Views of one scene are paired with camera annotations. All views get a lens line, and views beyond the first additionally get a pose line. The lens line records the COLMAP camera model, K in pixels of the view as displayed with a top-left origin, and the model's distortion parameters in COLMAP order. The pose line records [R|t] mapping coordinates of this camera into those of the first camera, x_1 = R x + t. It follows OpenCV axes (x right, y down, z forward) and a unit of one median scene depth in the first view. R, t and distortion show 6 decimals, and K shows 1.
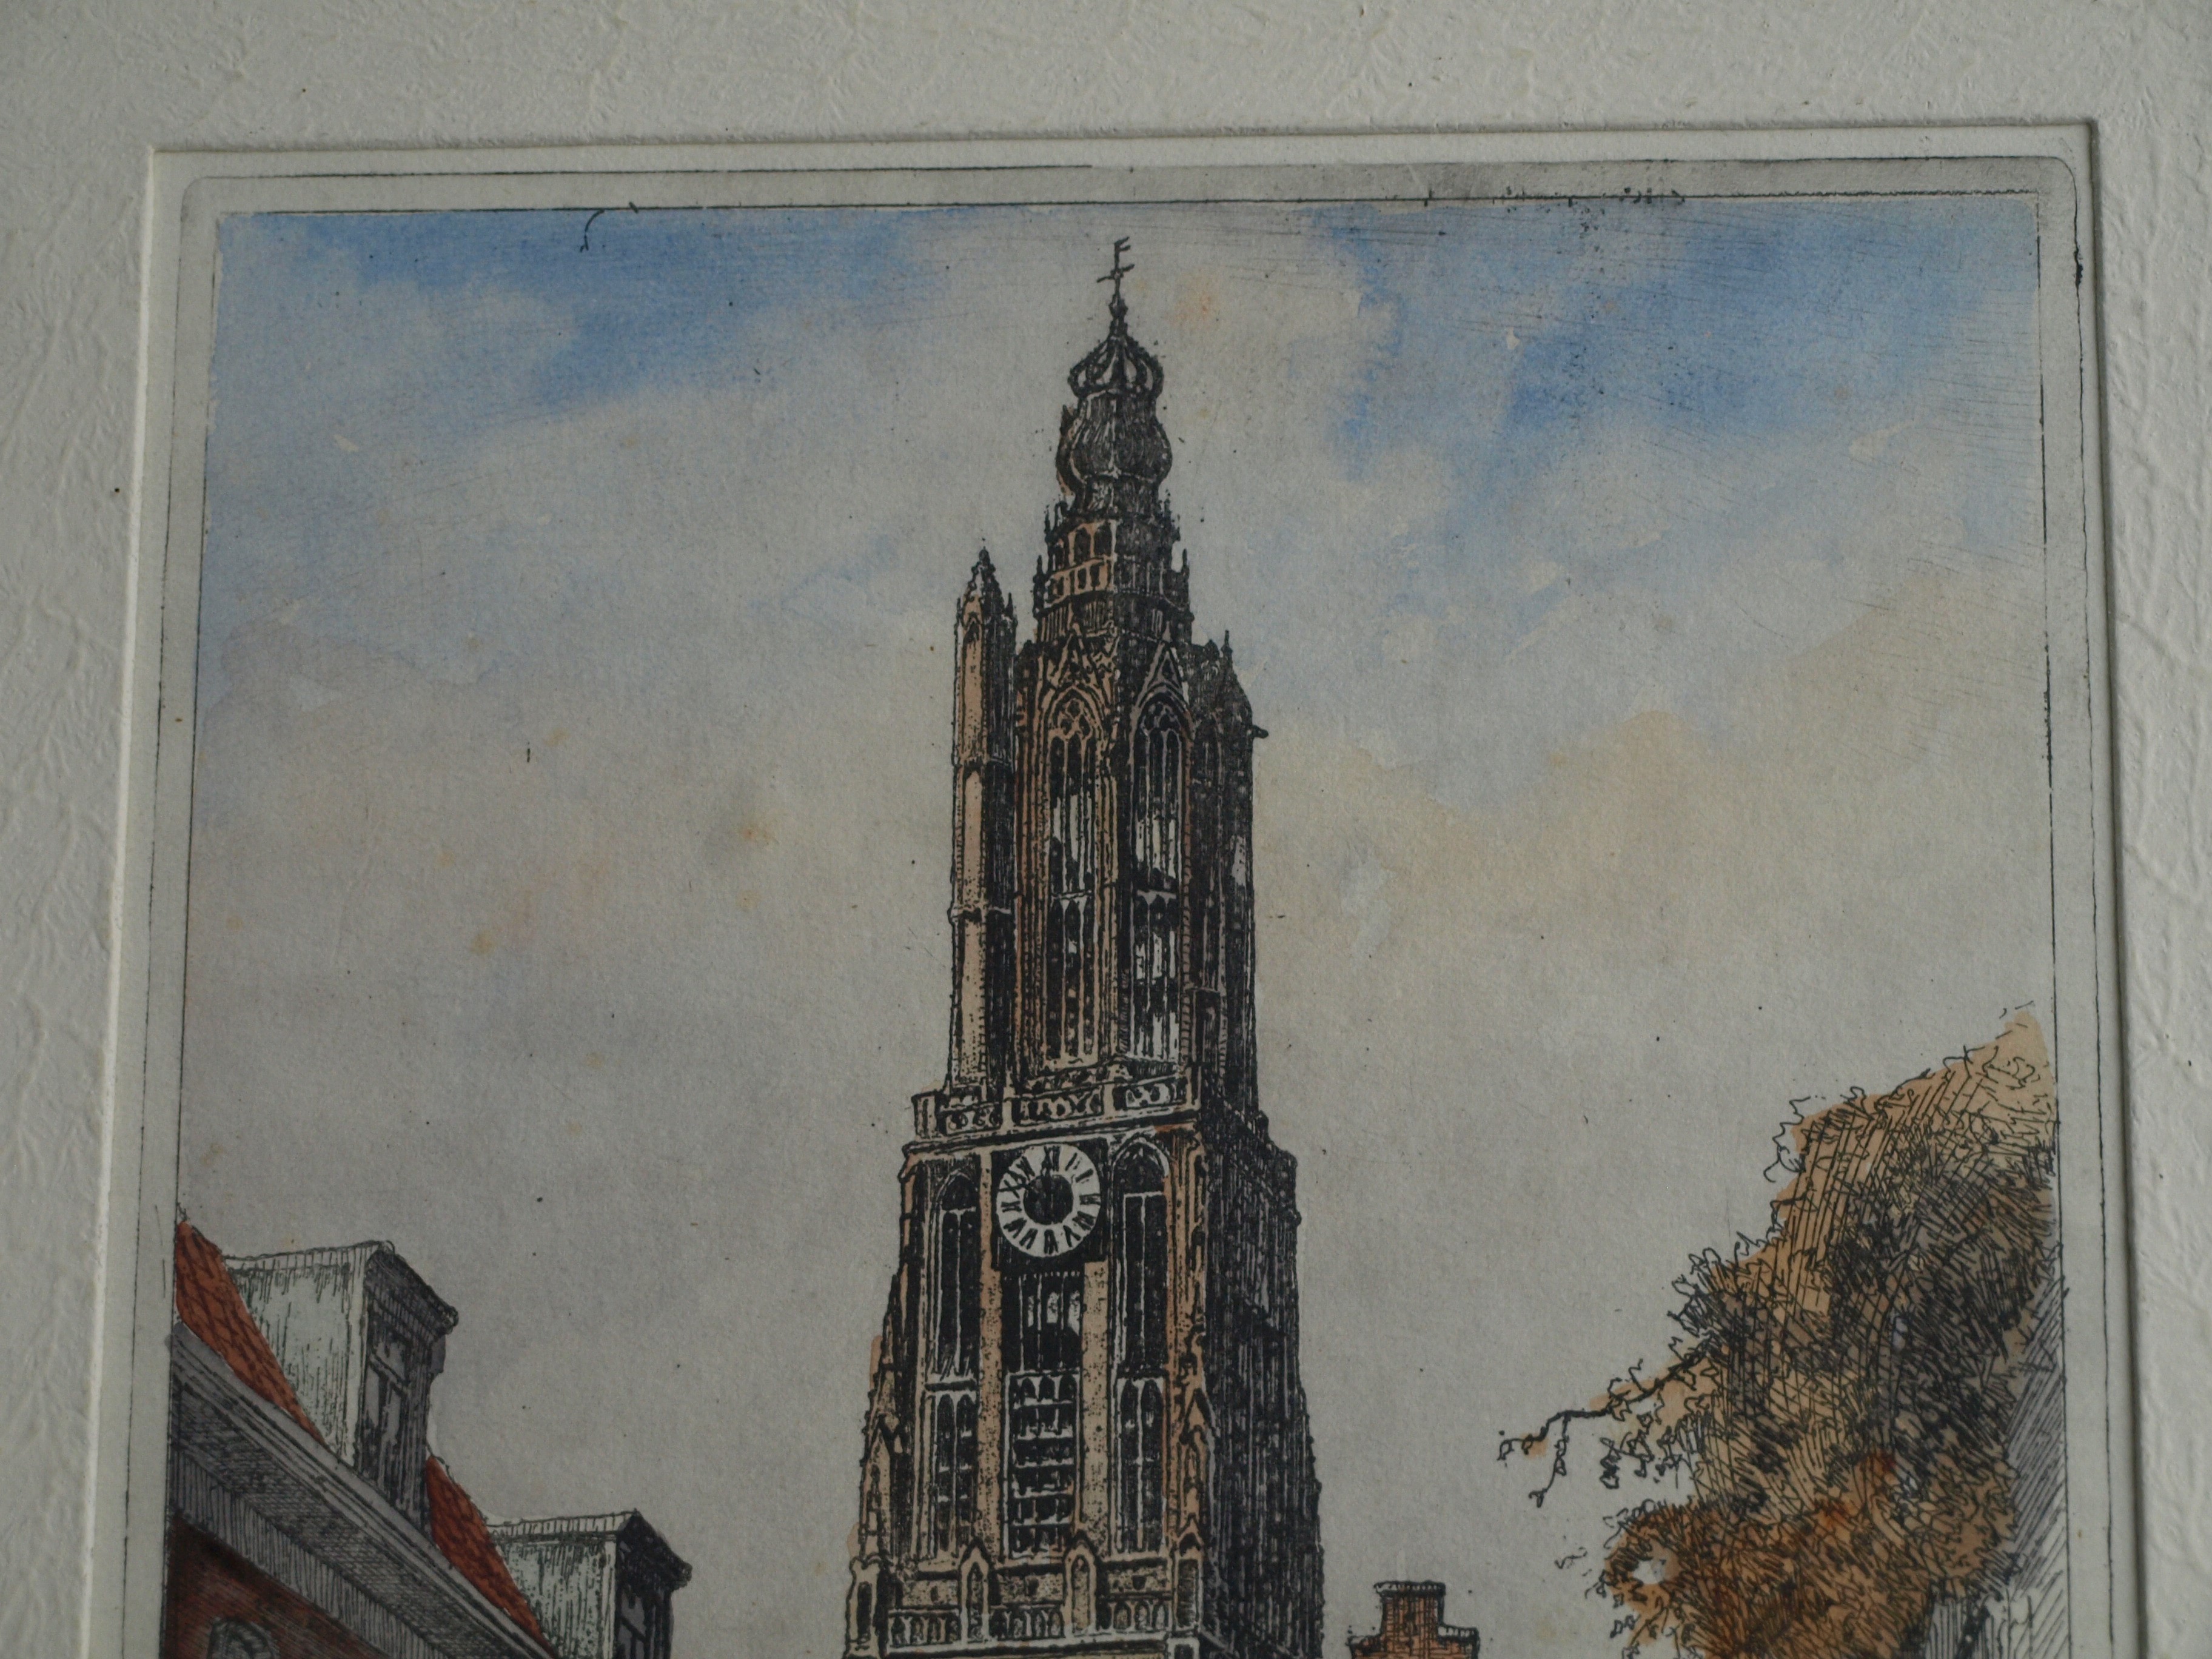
lens RADIAL K [[4885.3, 0, 1082.4], [0, 4885.3, 816.9], [0, 0, 1]] dist [-0.053045, 0.000000]
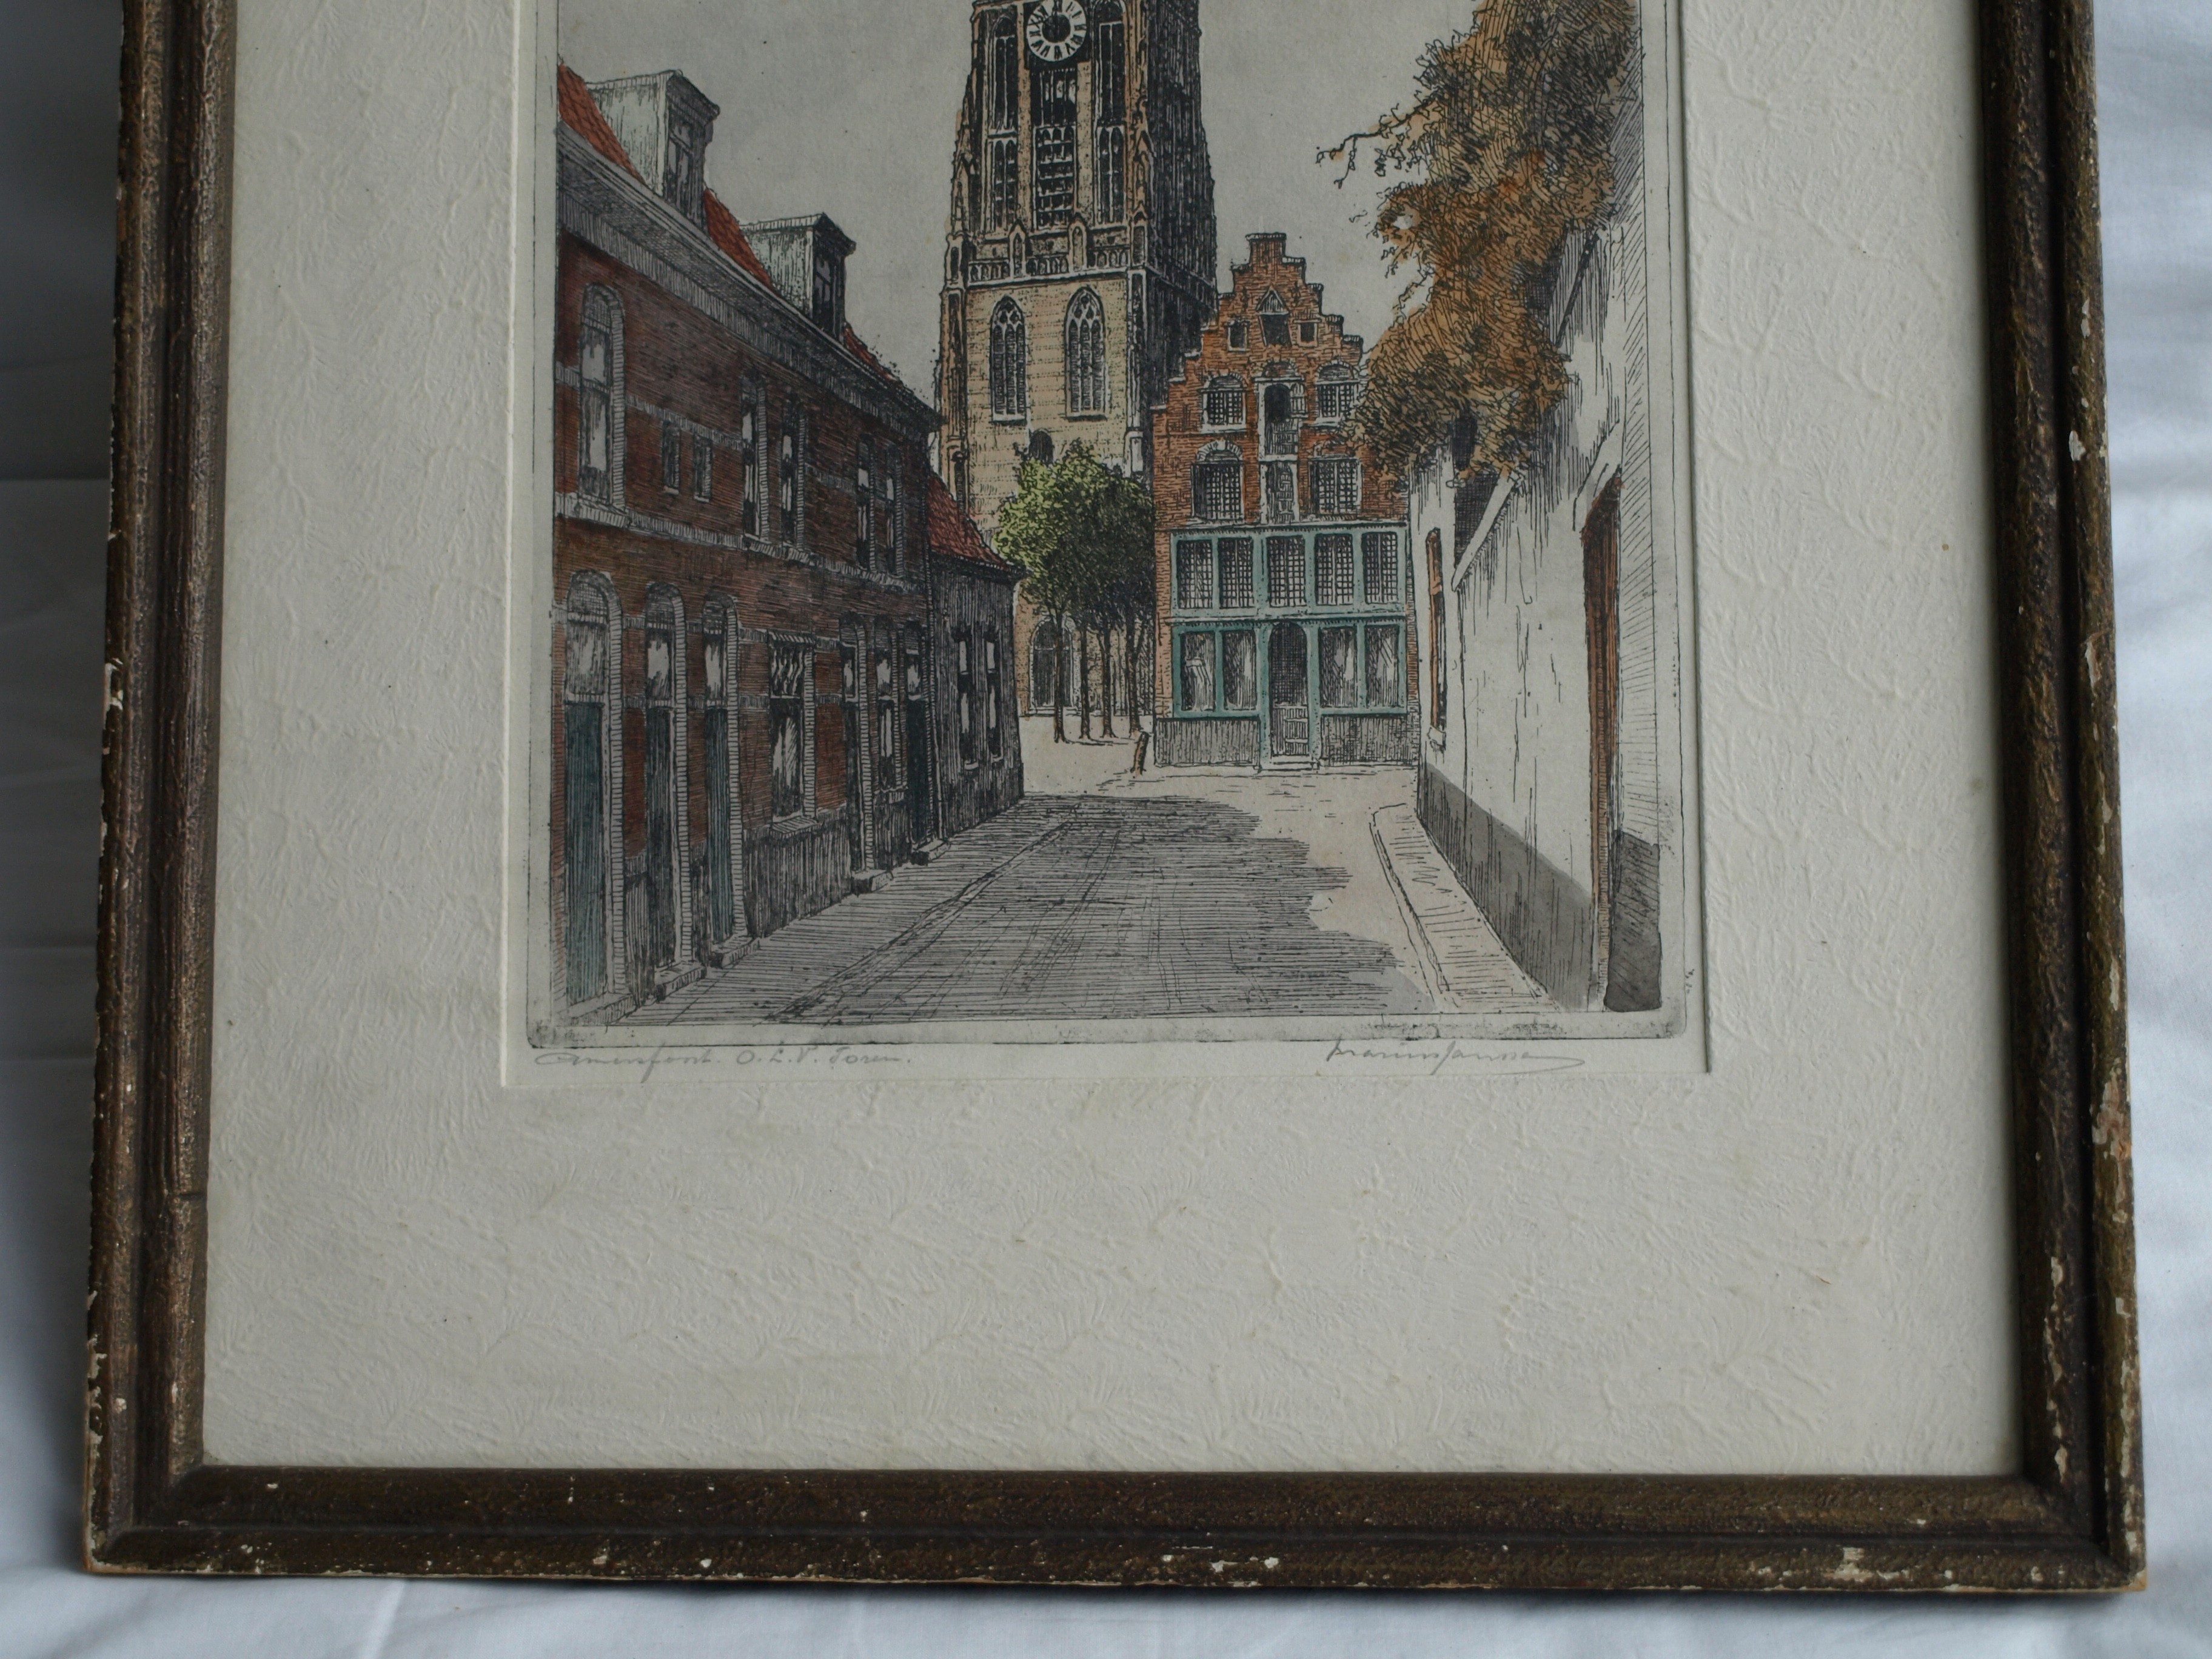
lens RADIAL K [[3783.7, 0, 1120.3], [0, 3783.7, 814.9], [0, 0, 1]] dist [-0.035003, 0.000000]
pose [[0.998428, -0.019574, -0.052522, 0.080580], [0.023488, 0.996910, 0.074963, 0.256659], [0.050892, -0.076078, 0.995802, -0.353755]]
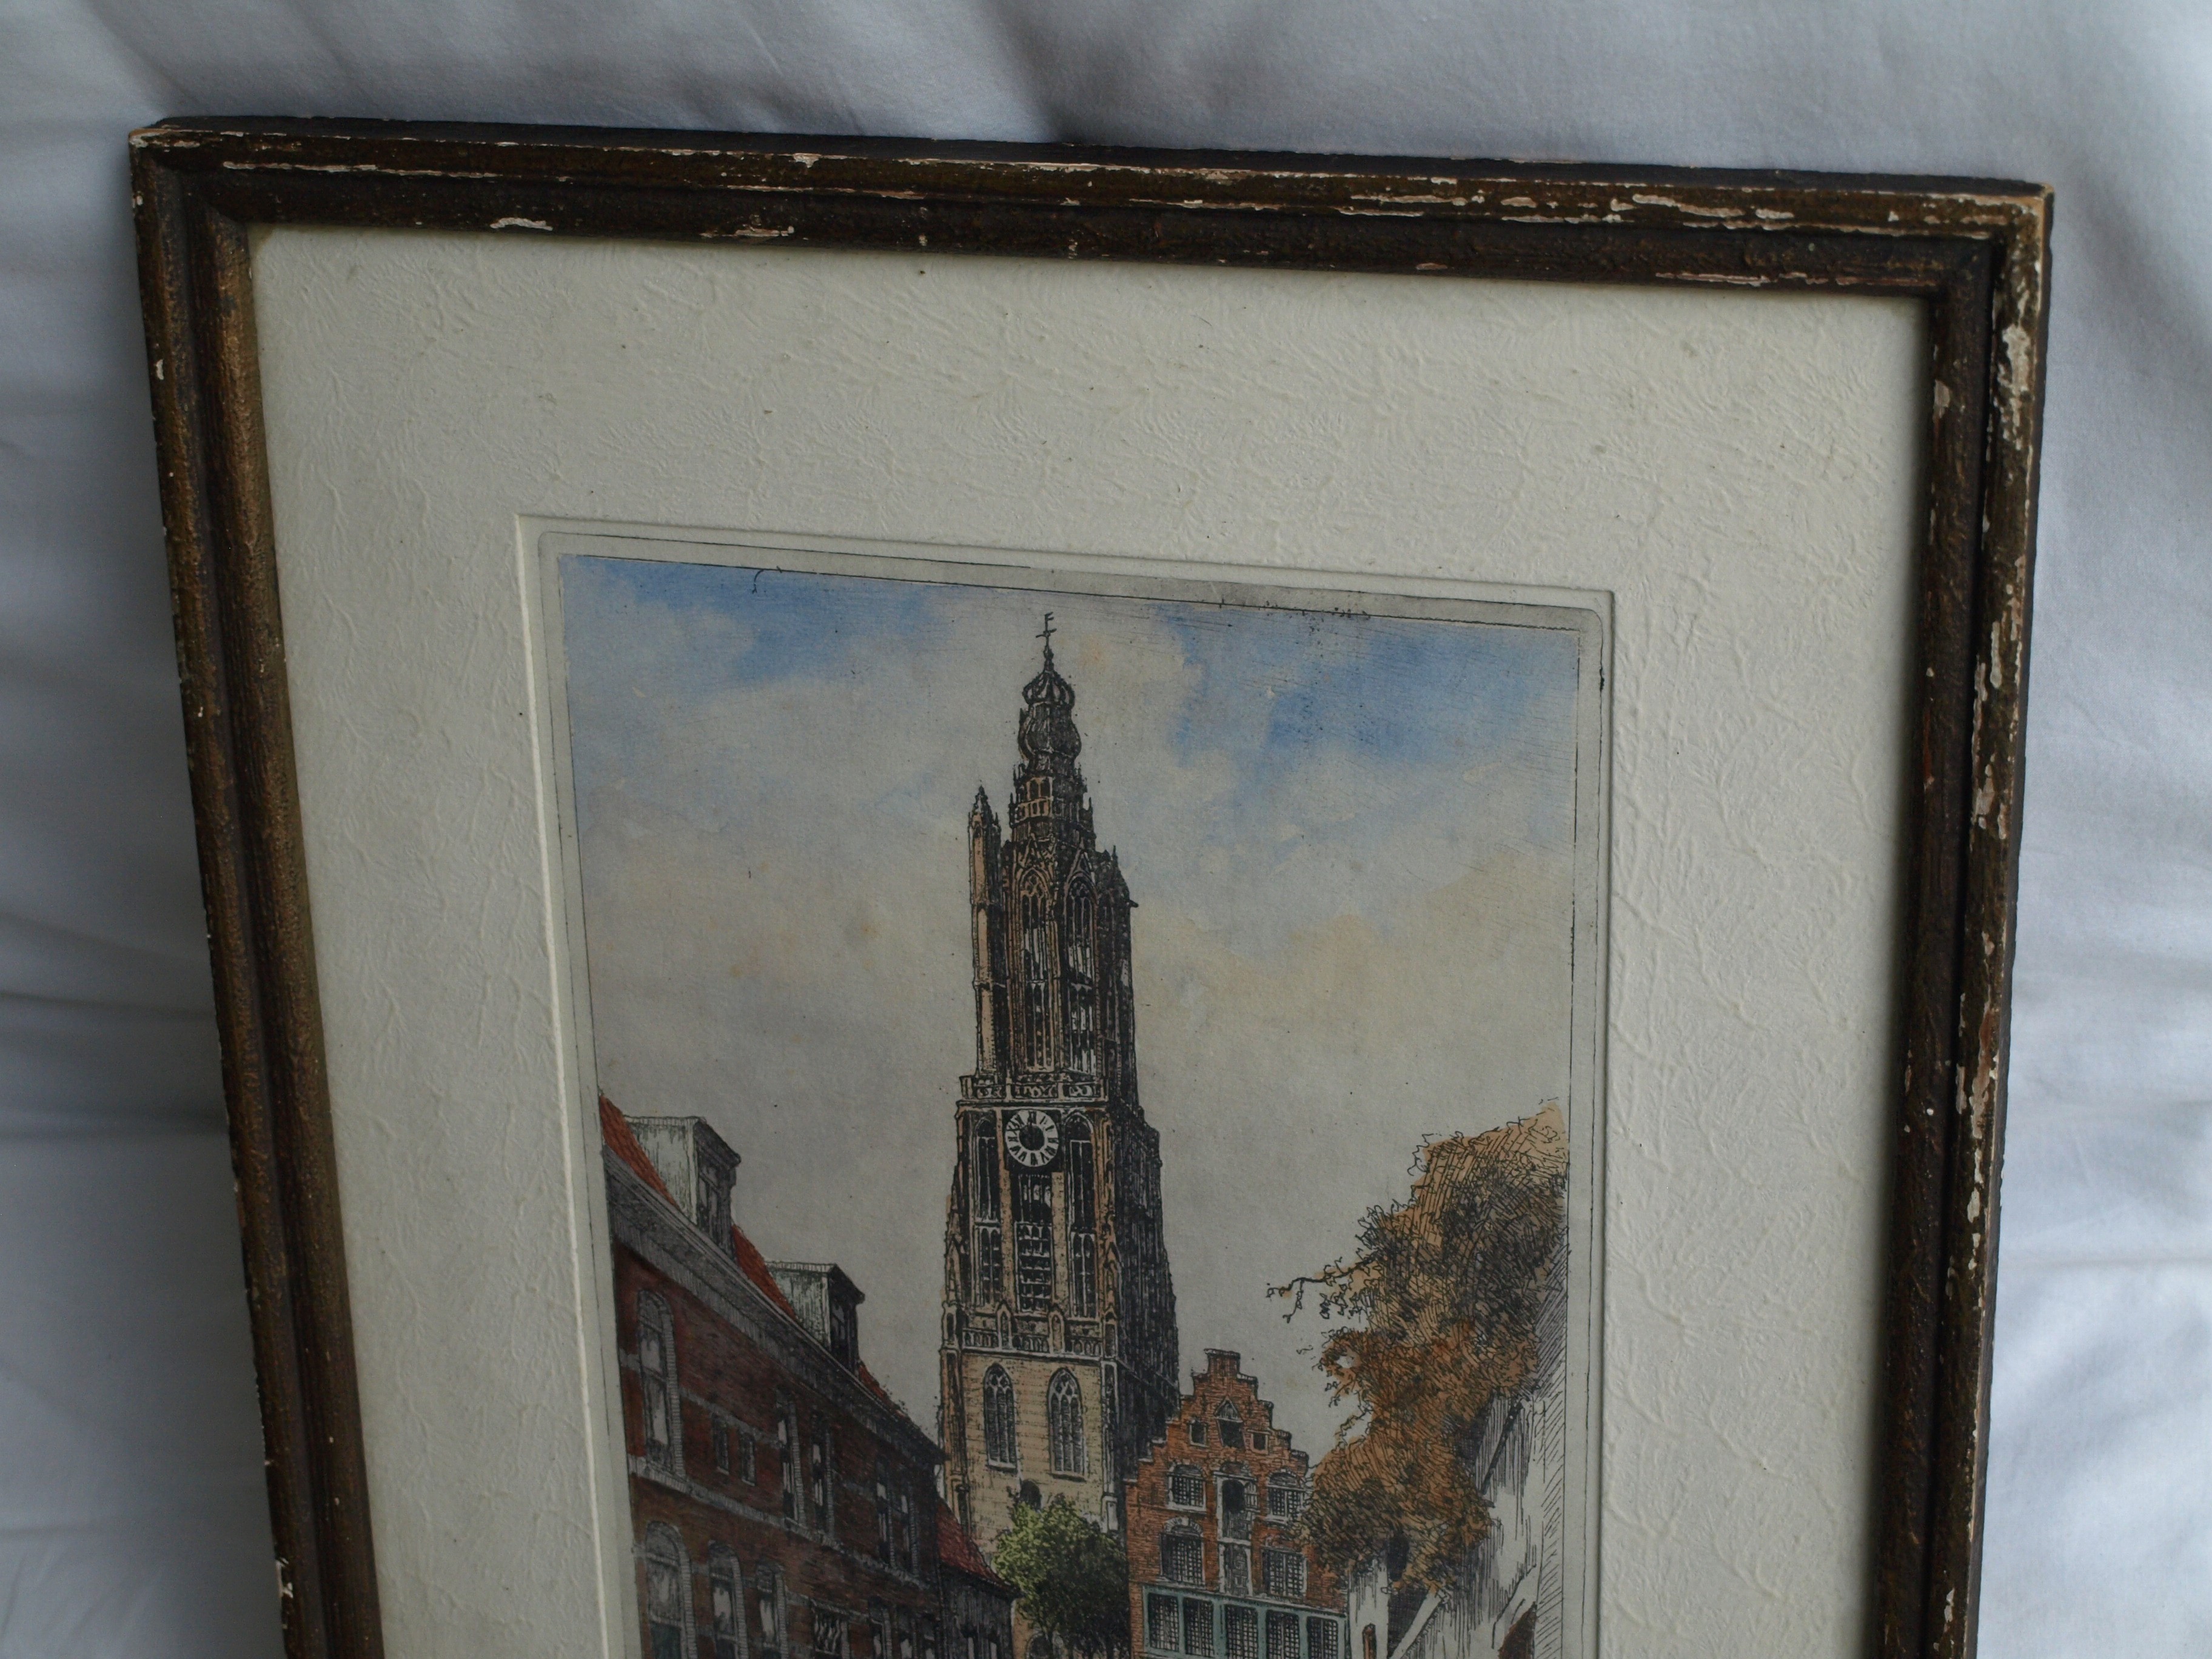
lens RADIAL K [[4029.6, 0, 1103.7], [0, 4029.6, 837.0], [0, 0, 1]] dist [-0.022894, 0.000000]
pose [[0.957569, 0.061755, -0.281510, 0.435801], [0.087402, 0.868547, 0.487839, -0.751544], [0.274631, -0.491744, 0.826296, -0.180624]]
